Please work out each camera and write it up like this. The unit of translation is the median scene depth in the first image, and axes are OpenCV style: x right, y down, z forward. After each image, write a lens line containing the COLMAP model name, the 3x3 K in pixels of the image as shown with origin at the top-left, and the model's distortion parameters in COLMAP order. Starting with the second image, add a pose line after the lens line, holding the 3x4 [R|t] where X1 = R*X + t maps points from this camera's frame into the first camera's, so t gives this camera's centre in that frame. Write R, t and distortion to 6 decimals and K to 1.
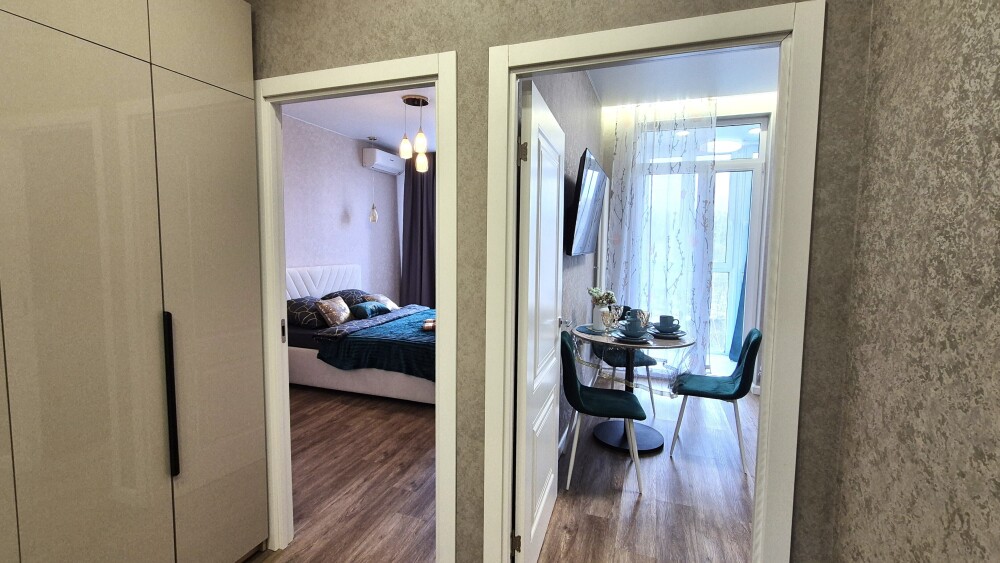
lens RADIAL K [[407.4, 0, 494.0], [0, 407.4, 280.8], [0, 0, 1]] dist [0.002487, 0.000039]
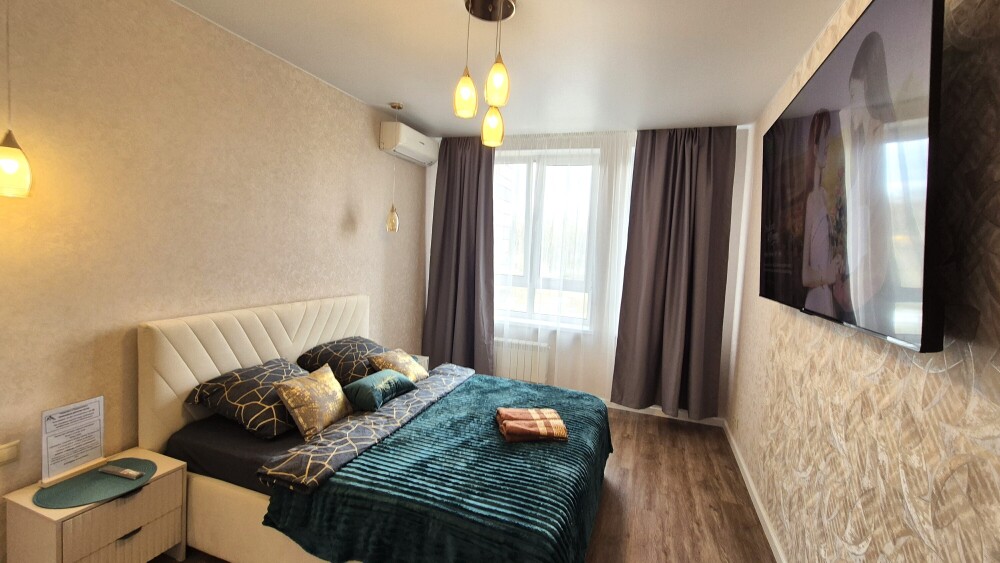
lens RADIAL K [[407.4, 0, 504.7], [0, 407.4, 272.2], [0, 0, 1]] dist [0.002487, 0.000039]
pose [[0.999316, 0.036970, 0.000492, -0.130948], [-0.036922, 0.998532, -0.039633, -0.069762], [-0.001956, 0.039588, 0.999214, 0.405479]]
